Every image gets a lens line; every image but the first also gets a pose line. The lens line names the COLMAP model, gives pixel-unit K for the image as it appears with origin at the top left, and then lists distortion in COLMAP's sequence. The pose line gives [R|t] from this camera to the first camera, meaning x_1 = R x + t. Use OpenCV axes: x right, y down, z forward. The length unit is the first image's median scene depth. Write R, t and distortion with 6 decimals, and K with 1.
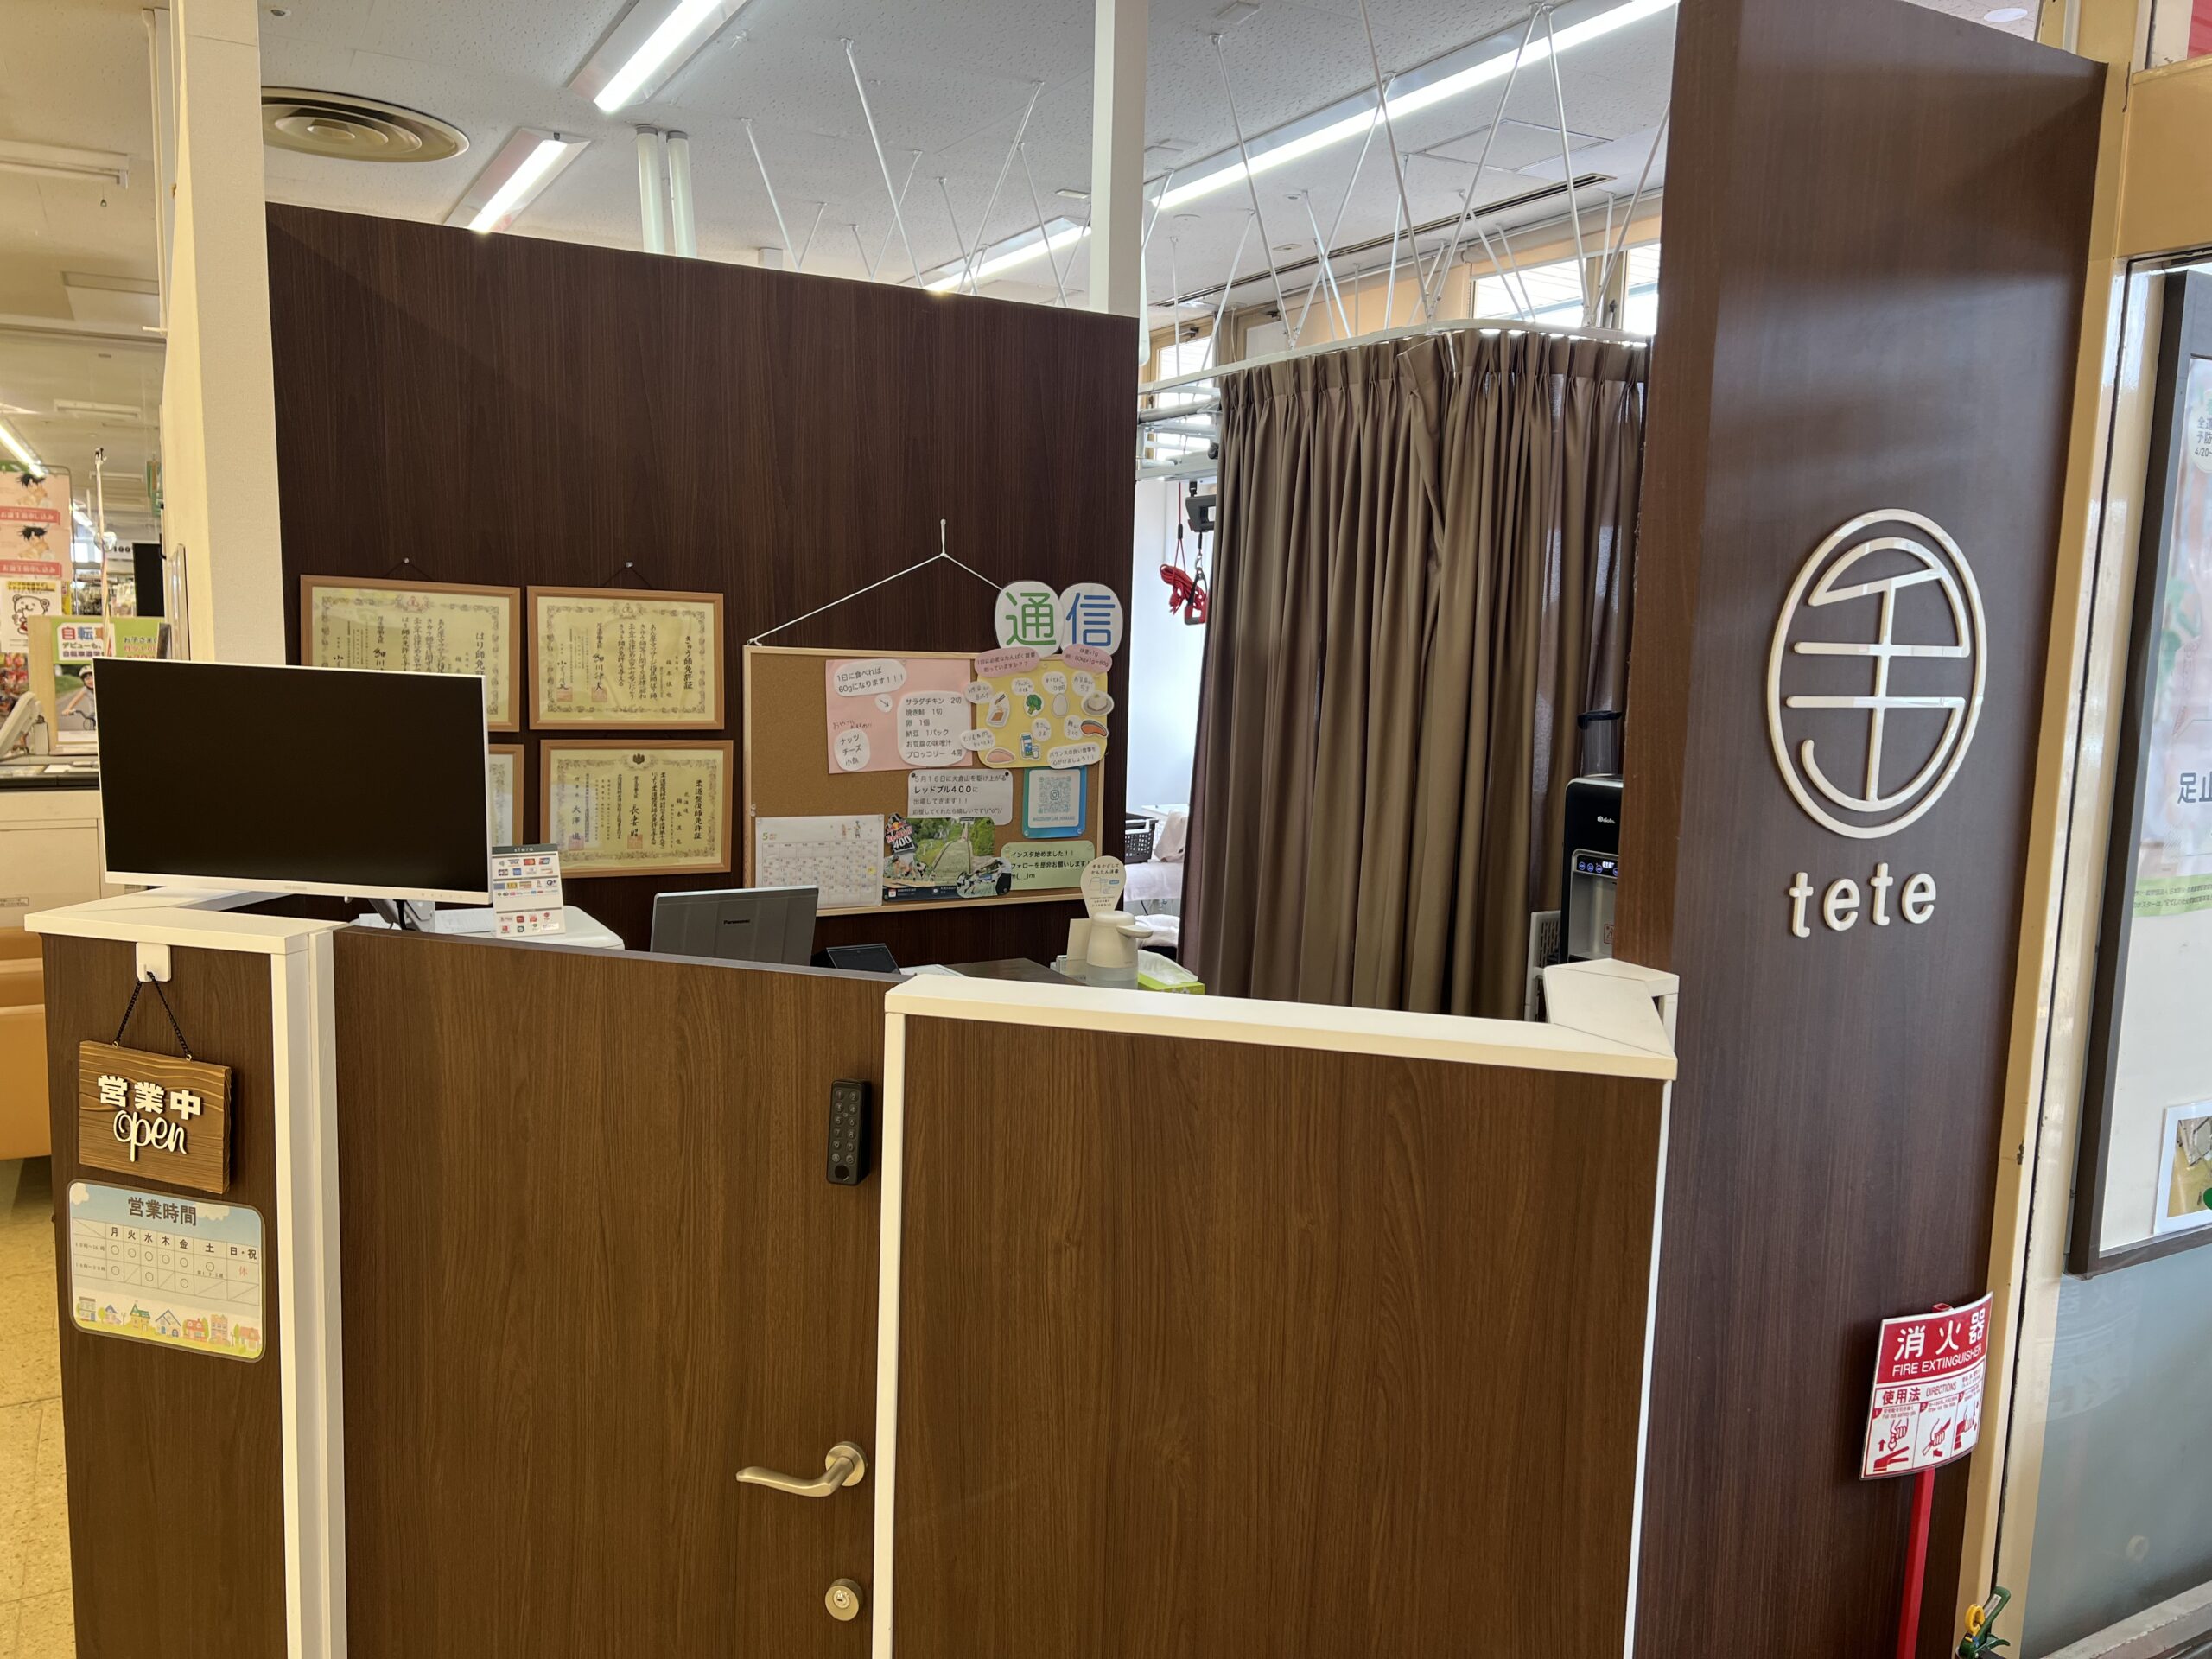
lens RADIAL K [[1652.5, 0, 1114.2], [0, 1652.5, 835.9], [0, 0, 1]] dist [0.063174, -0.036912]
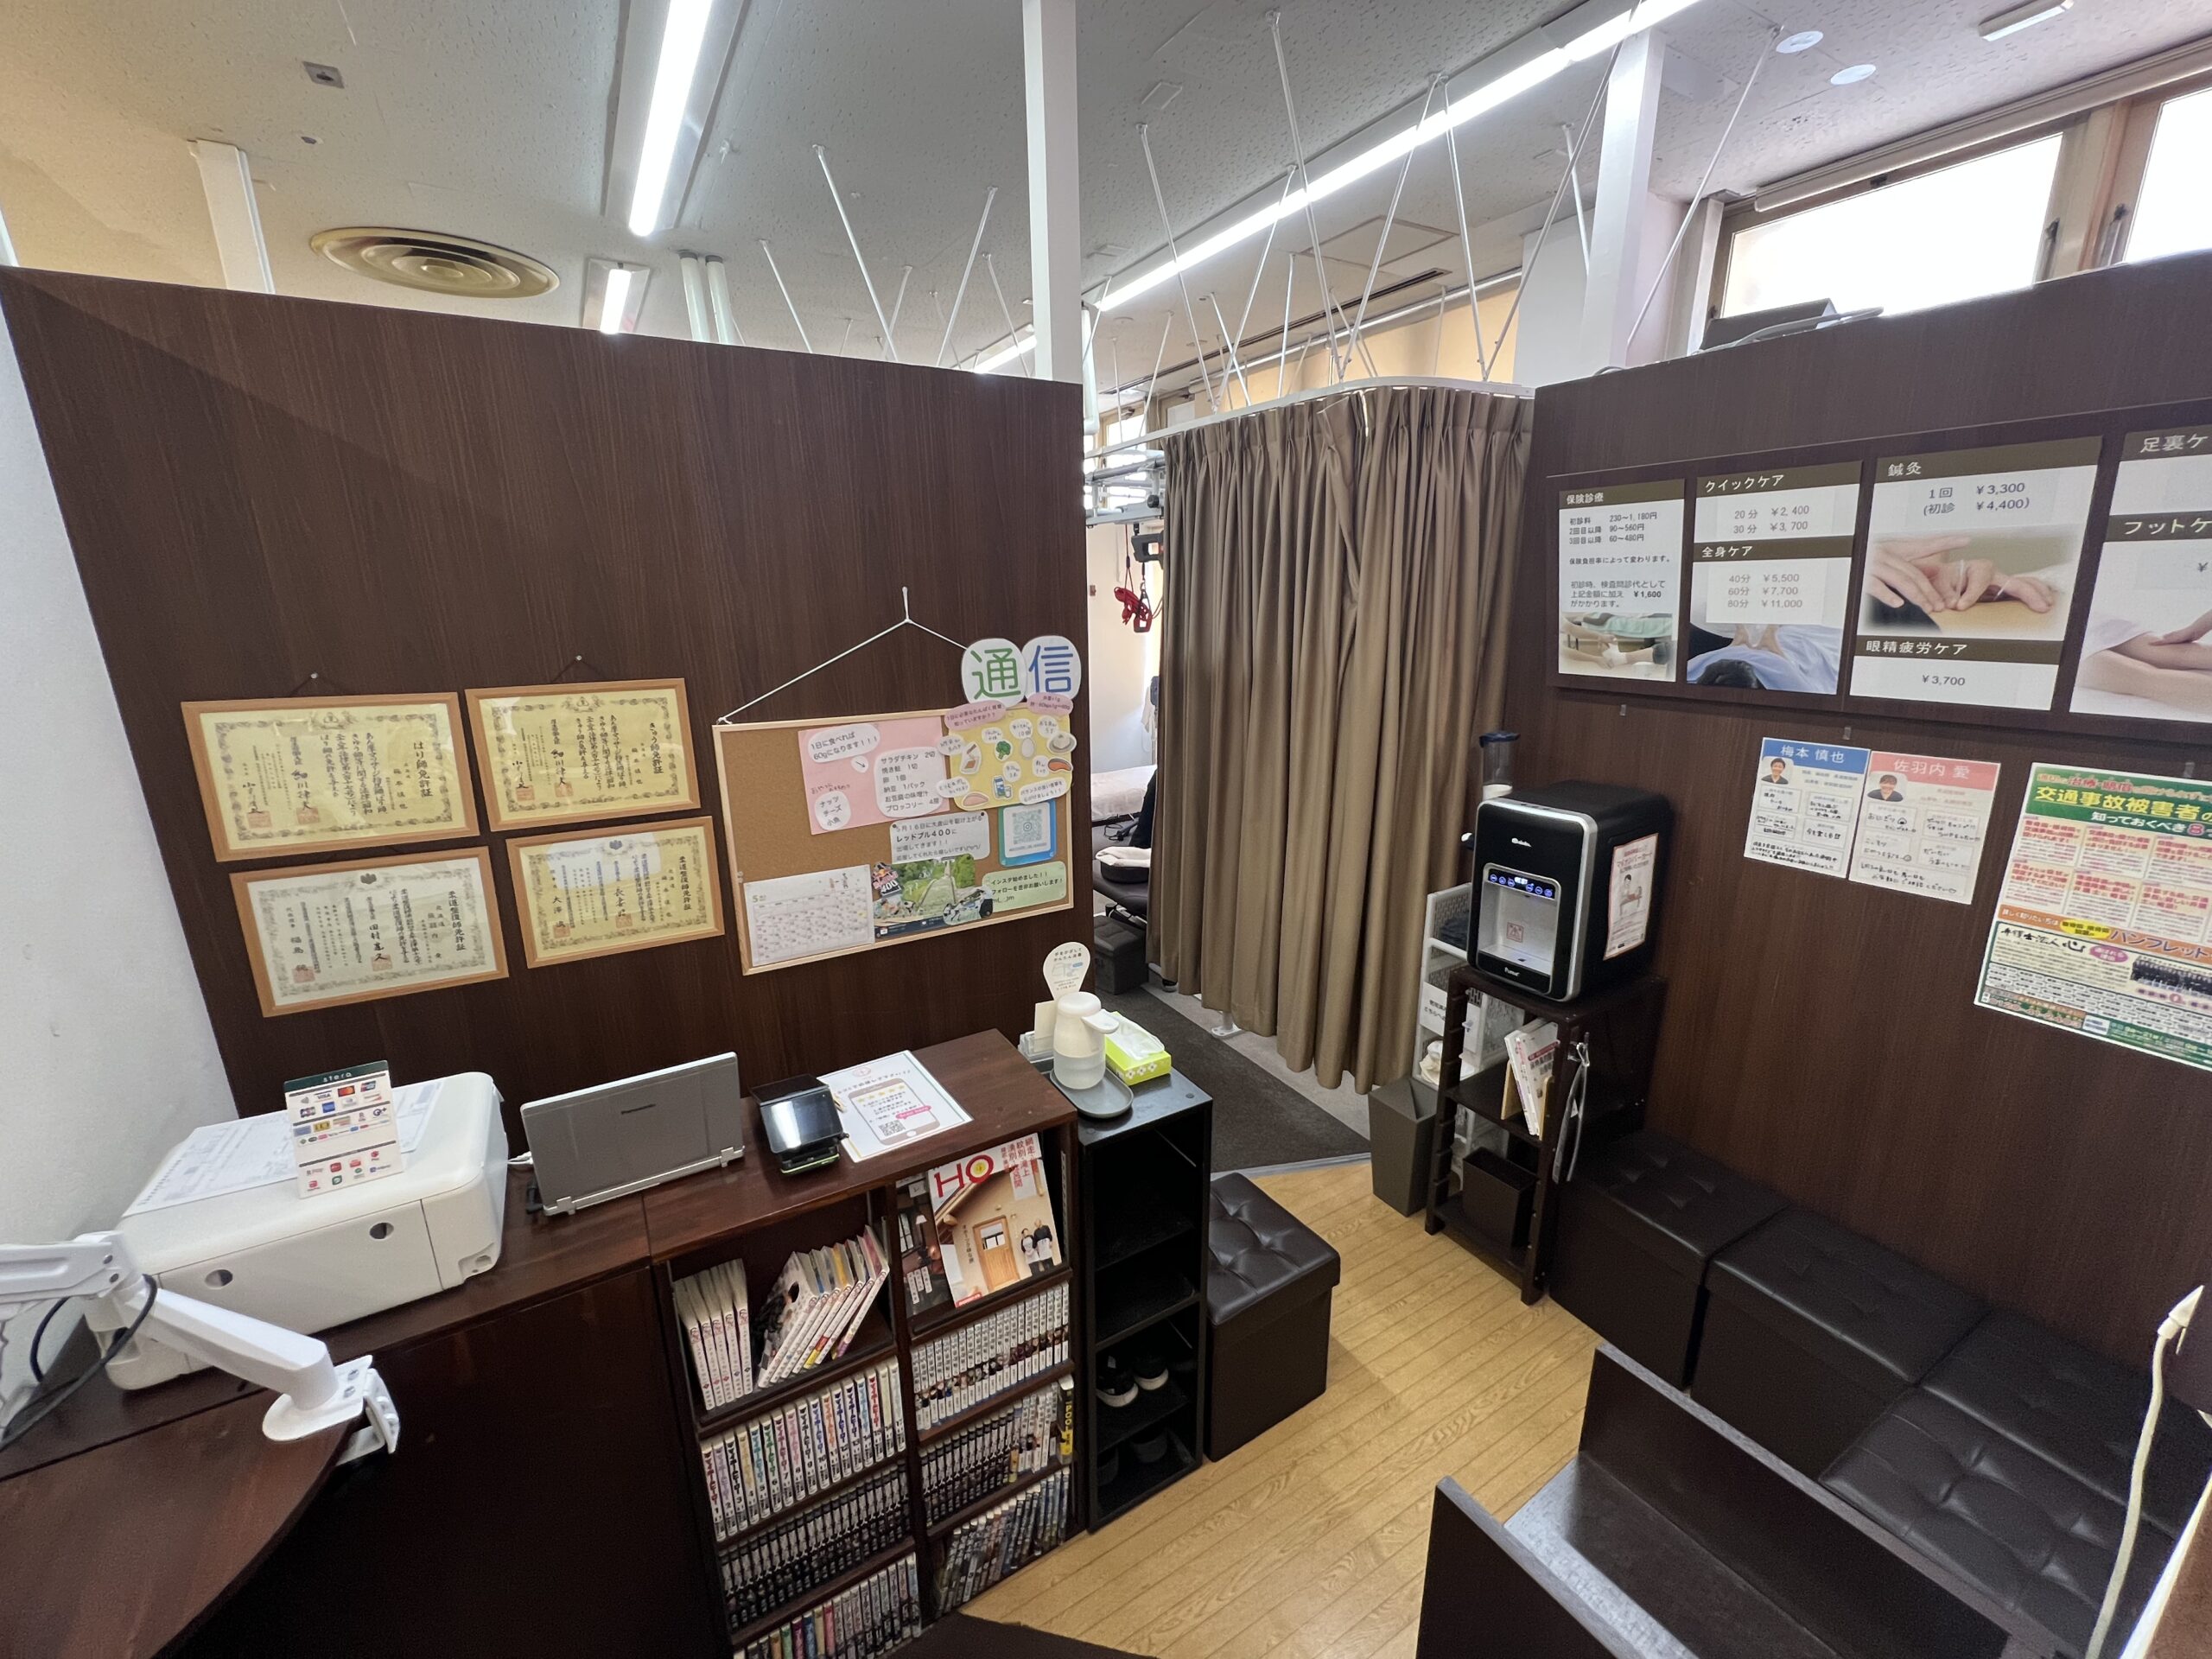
lens RADIAL K [[894.4, 0, 1111.4], [0, 894.4, 830.2], [0, 0, 1]] dist [-0.009586, 0.002911]
pose [[0.999038, -0.042799, 0.009570, 0.016317], [0.041105, 0.989880, 0.135822, -0.106800], [-0.015286, -0.135298, 0.990687, 0.401426]]
